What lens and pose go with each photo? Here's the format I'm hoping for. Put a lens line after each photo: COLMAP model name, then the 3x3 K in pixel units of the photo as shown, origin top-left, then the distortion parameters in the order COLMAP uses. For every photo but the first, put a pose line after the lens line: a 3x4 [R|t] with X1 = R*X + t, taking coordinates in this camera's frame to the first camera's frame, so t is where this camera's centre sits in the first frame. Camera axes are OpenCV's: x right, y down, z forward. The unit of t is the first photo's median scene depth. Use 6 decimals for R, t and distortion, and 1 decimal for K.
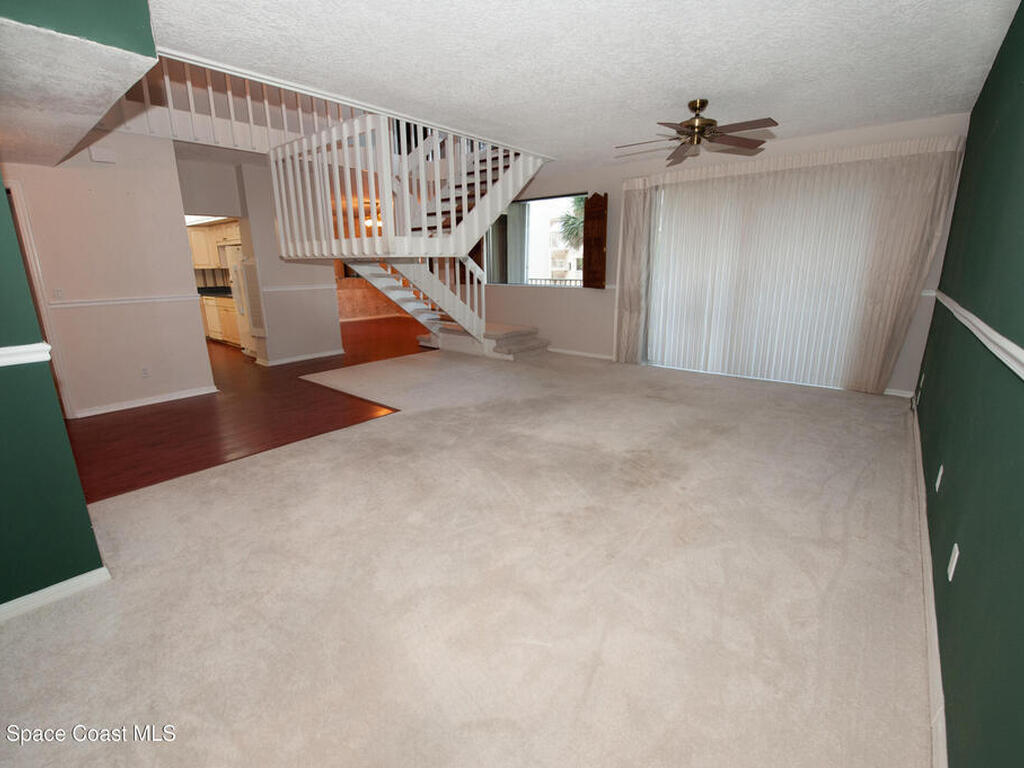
lens RADIAL K [[465.2, 0, 512.0], [0, 465.2, 384.0], [0, 0, 1]] dist [-0.004222, -0.000671]
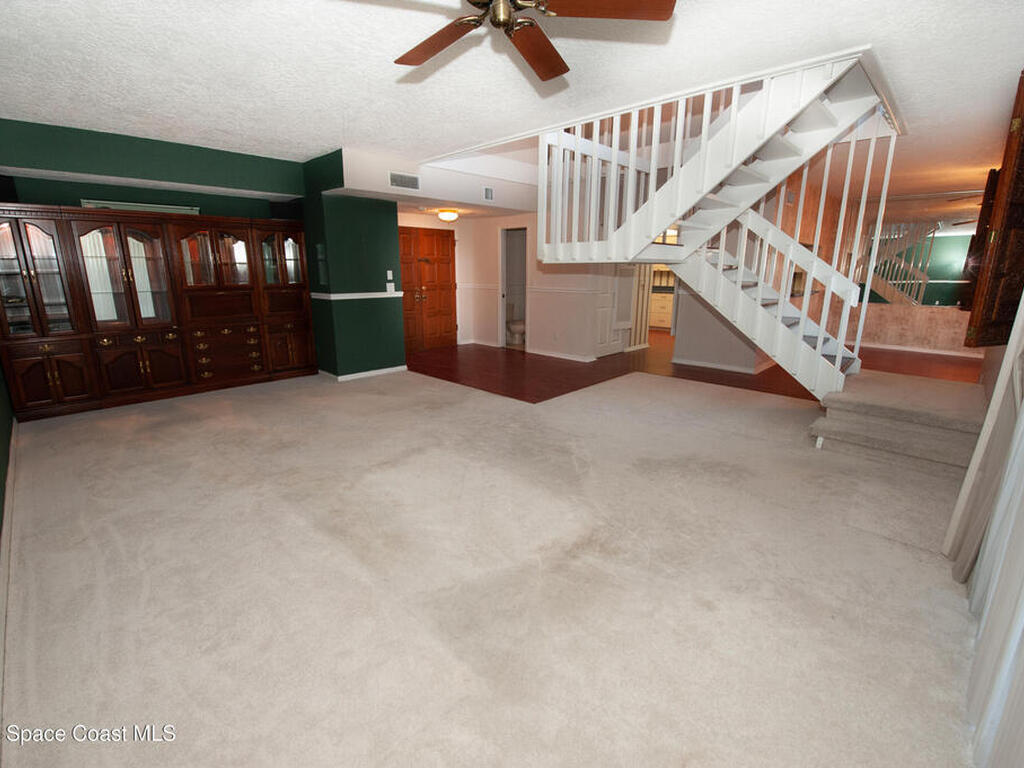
lens RADIAL K [[465.2, 0, 512.0], [0, 465.2, 384.0], [0, 0, 1]] dist [-0.004222, -0.000671]
pose [[-0.061617, 0.251501, -0.965894, 0.743639], [-0.256131, 0.931341, 0.258844, -0.234930], [0.964676, 0.263345, 0.007031, 0.865089]]
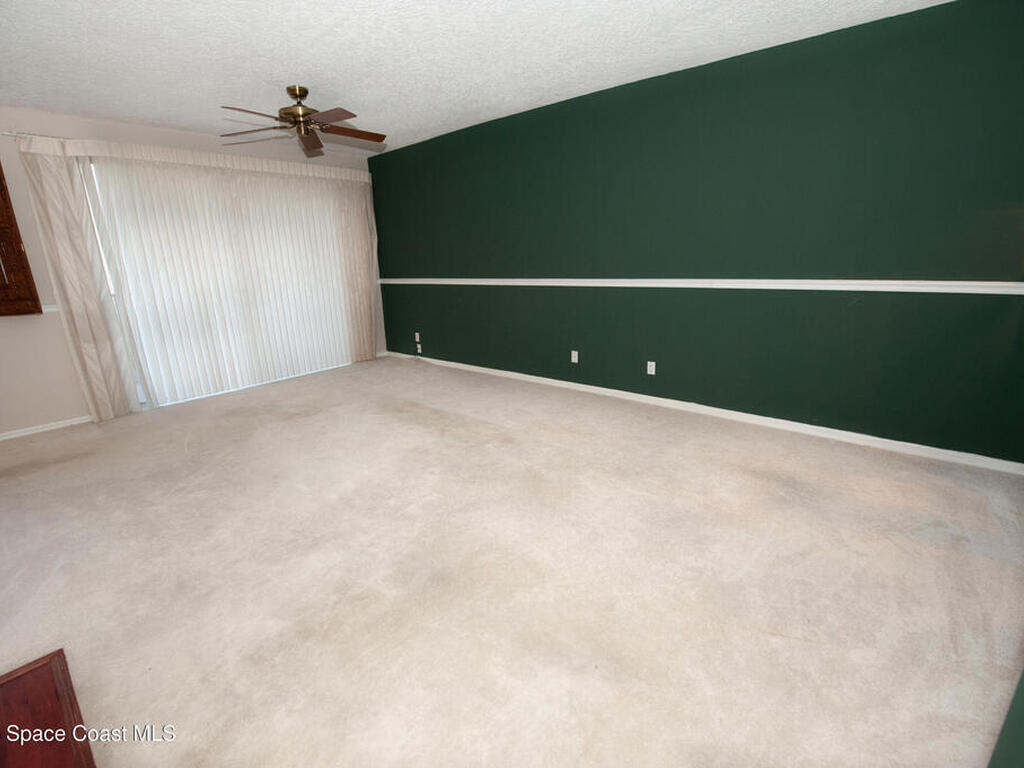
lens RADIAL K [[465.2, 0, 512.0], [0, 465.2, 384.0], [0, 0, 1]] dist [-0.004222, -0.000671]
pose [[-0.008387, -0.253642, 0.967262, -0.507996], [0.279408, 0.928174, 0.245814, -0.123590], [-0.960136, 0.272322, 0.063085, 0.525212]]
